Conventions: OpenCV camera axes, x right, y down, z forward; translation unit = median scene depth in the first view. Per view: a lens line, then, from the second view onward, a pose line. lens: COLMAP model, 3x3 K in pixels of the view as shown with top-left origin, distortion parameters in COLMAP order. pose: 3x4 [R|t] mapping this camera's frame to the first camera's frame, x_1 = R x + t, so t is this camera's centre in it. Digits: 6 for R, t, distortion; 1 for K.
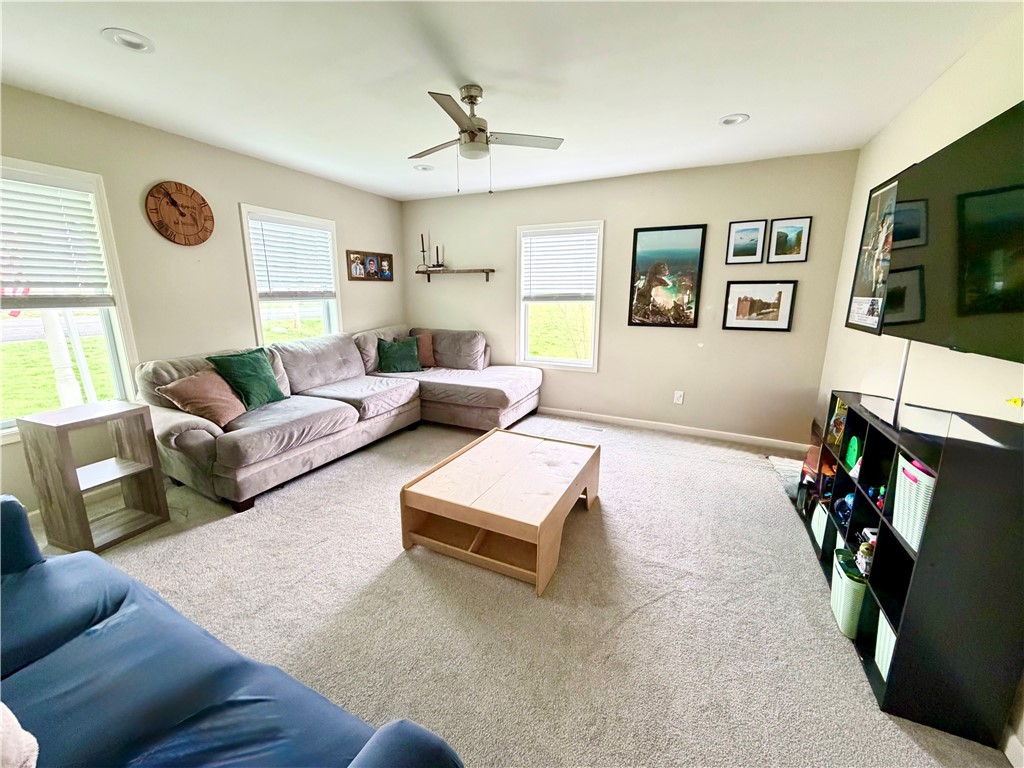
lens RADIAL K [[408.5, 0, 510.5], [0, 408.5, 378.8], [0, 0, 1]] dist [-0.000616, -0.000145]
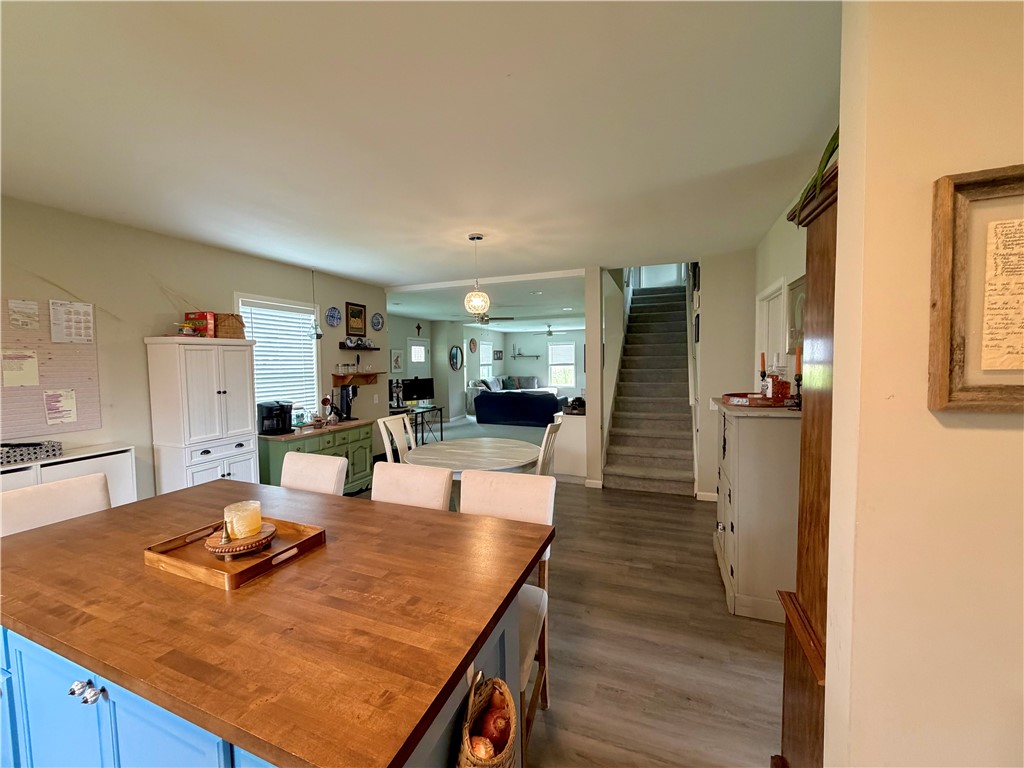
lens RADIAL K [[408.5, 0, 508.0], [0, 408.5, 386.4], [0, 0, 1]] dist [-0.000616, -0.000145]
pose [[0.995847, -0.017462, 0.089355, -0.531608], [0.031631, 0.986656, -0.159714, 0.417926], [-0.085374, 0.161877, 0.983111, -1.856445]]
